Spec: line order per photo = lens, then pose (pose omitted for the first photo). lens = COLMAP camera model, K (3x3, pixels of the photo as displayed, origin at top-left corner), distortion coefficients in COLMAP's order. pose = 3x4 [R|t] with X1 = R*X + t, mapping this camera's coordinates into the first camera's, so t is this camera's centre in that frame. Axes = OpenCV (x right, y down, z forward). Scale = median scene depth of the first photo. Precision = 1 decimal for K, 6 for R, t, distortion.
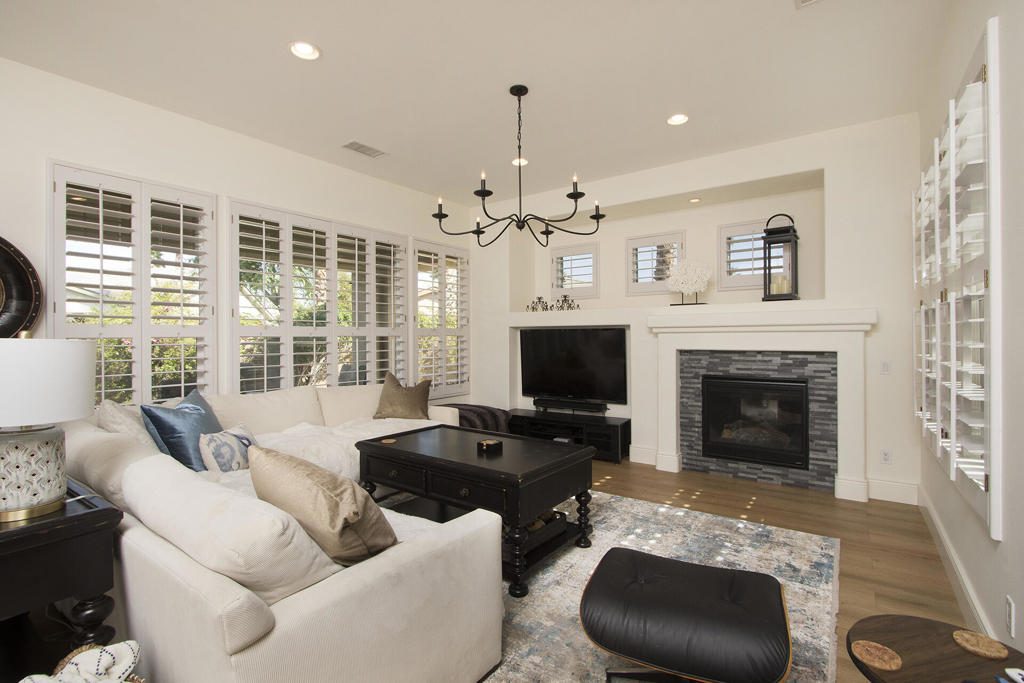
lens RADIAL K [[473.8, 0, 515.1], [0, 473.8, 335.9], [0, 0, 1]] dist [0.001980, -0.000410]
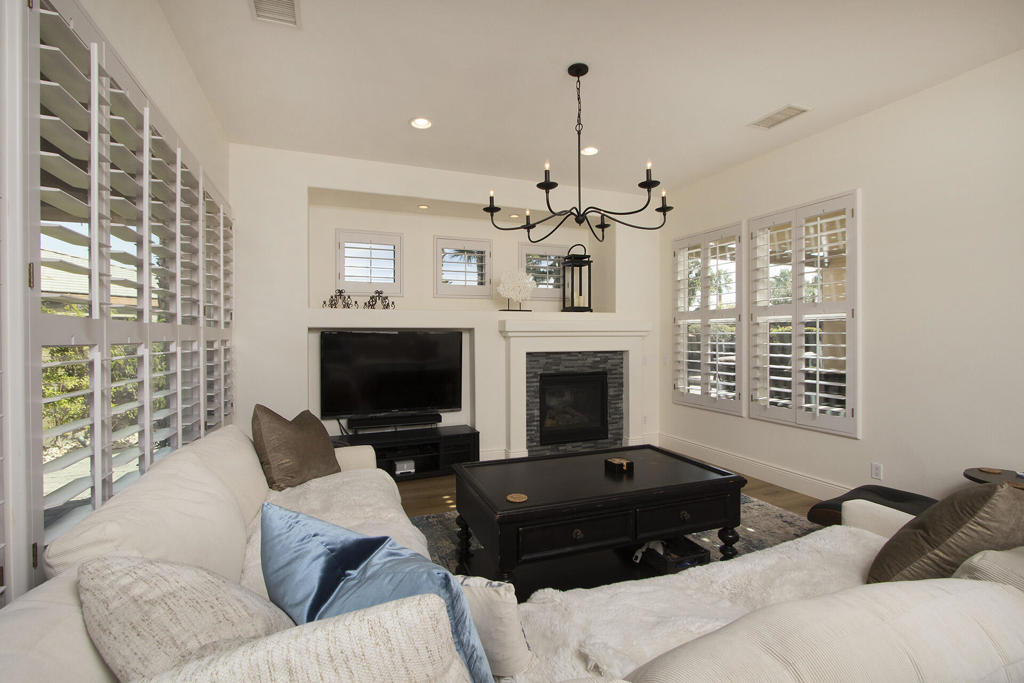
lens RADIAL K [[473.8, 0, 516.7], [0, 473.8, 340.4], [0, 0, 1]] dist [0.001980, -0.000410]
pose [[0.538341, -0.004579, 0.842715, -0.598389], [0.000256, 0.999986, 0.005271, -0.004303], [-0.842727, -0.002622, 0.538335, 0.445993]]
